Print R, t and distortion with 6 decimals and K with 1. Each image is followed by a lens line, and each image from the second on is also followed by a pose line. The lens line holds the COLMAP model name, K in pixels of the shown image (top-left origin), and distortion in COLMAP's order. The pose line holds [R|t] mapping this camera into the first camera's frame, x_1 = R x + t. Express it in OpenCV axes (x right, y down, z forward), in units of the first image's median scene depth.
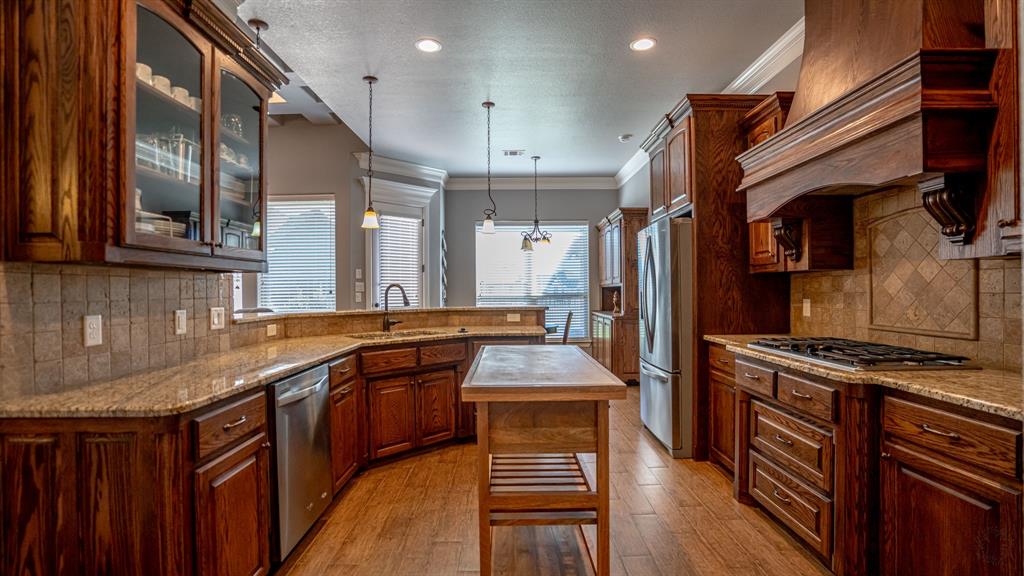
lens RADIAL K [[472.1, 0, 509.6], [0, 472.1, 291.4], [0, 0, 1]] dist [-0.063509, 0.025704]
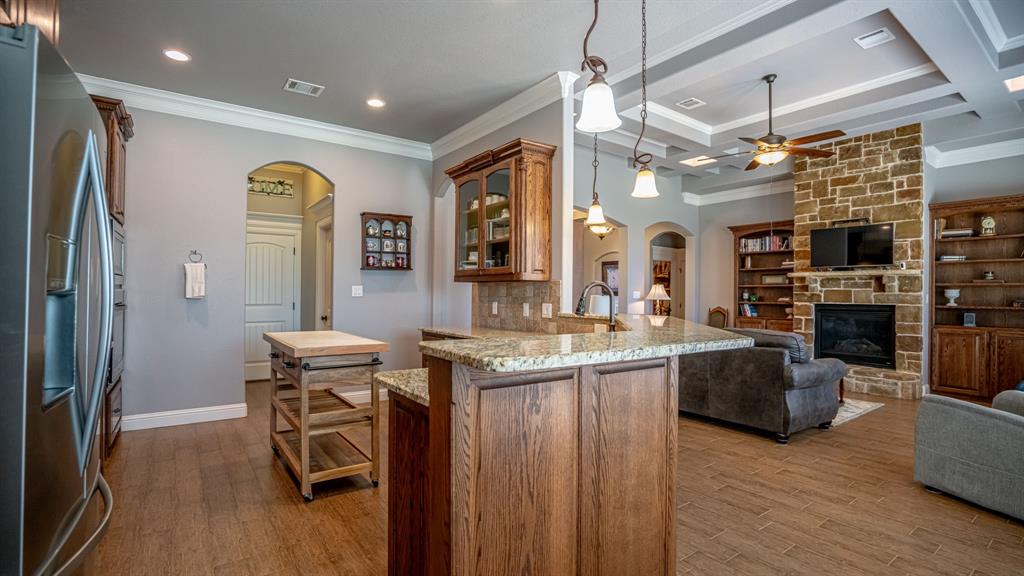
lens RADIAL K [[472.1, 0, 509.6], [0, 472.1, 291.4], [0, 0, 1]] dist [-0.063509, 0.025704]
pose [[-0.806678, -0.010017, -0.590907, 0.159062], [-0.009329, 0.999948, -0.004215, 0.001820], [0.590918, 0.002112, -0.806729, 0.922725]]
